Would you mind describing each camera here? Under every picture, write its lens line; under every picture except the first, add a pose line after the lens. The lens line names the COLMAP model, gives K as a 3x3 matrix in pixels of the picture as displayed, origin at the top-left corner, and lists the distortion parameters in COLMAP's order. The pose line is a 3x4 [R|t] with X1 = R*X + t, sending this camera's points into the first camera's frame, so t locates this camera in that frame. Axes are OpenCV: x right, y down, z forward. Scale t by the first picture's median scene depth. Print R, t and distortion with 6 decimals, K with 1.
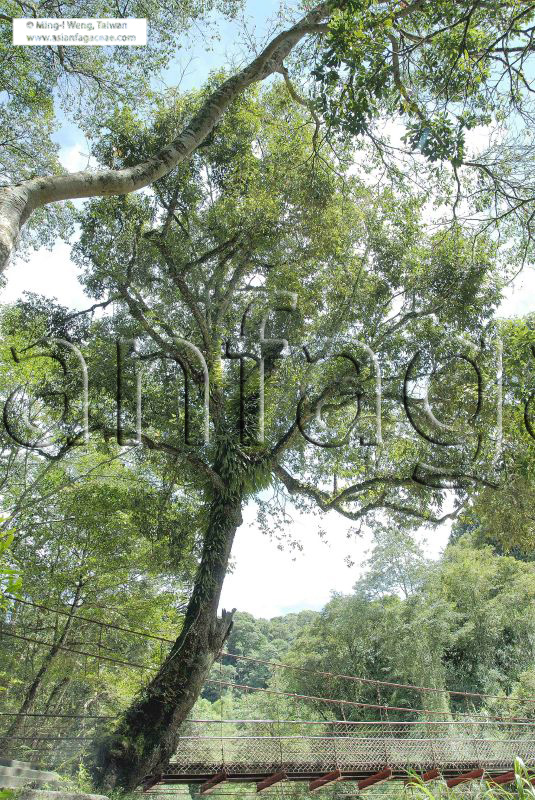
lens RADIAL K [[654.2, 0, 268.8], [0, 654.2, 399.2], [0, 0, 1]] dist [-0.103751, 0.014155]
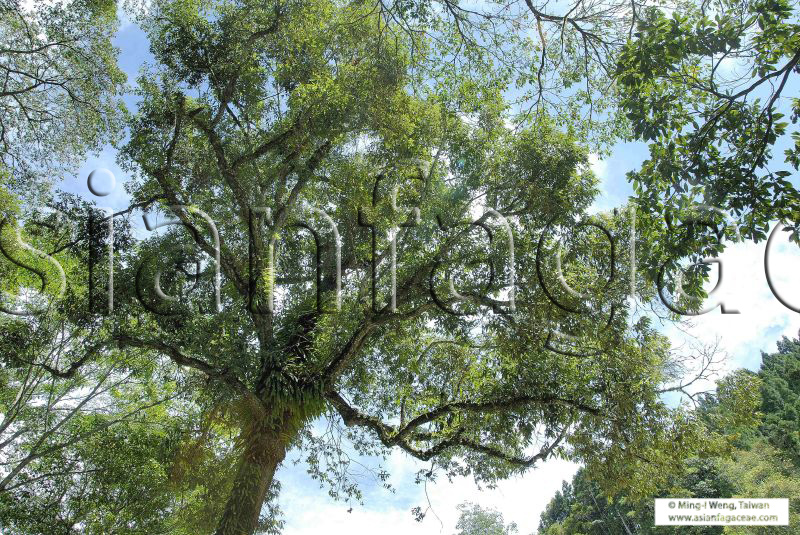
lens RADIAL K [[654.2, 0, 399.3], [0, 654.2, 268.3], [0, 0, 1]] dist [-0.103751, 0.014155]
pose [[0.997743, 0.032088, 0.058983, 0.043772], [-0.020620, 0.982403, -0.185631, 0.099744], [-0.063902, 0.183996, 0.980848, 0.158678]]
